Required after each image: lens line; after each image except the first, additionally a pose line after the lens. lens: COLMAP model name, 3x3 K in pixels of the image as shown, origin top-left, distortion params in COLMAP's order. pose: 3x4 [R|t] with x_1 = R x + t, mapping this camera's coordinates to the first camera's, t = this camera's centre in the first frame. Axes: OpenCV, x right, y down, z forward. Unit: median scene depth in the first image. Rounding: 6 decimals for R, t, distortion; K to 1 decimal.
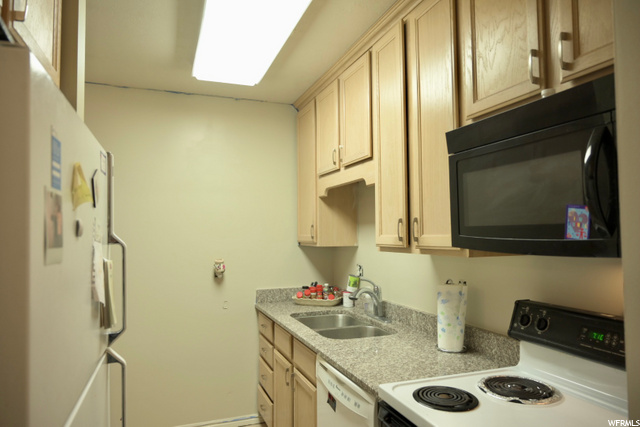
lens RADIAL K [[440.6, 0, 320.7], [0, 440.6, 212.0], [0, 0, 1]] dist [-0.002730, -0.000625]
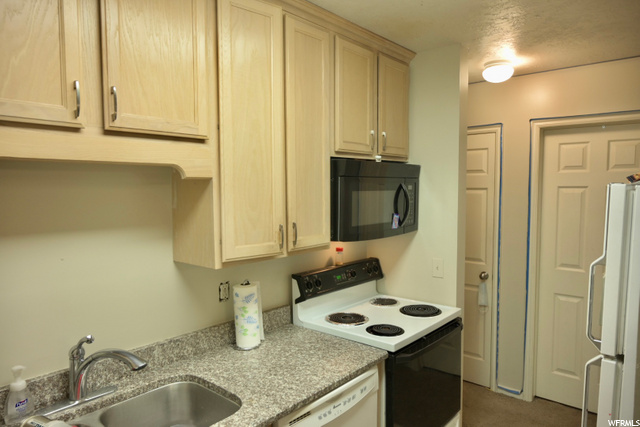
lens RADIAL K [[440.6, 0, 320.6], [0, 440.6, 218.1], [0, 0, 1]] dist [-0.002730, -0.000625]
pose [[-0.490192, -0.056525, 0.869780, -0.693843], [-0.035642, 0.998360, 0.044793, -0.043571], [-0.870885, -0.009044, -0.491403, 1.389961]]
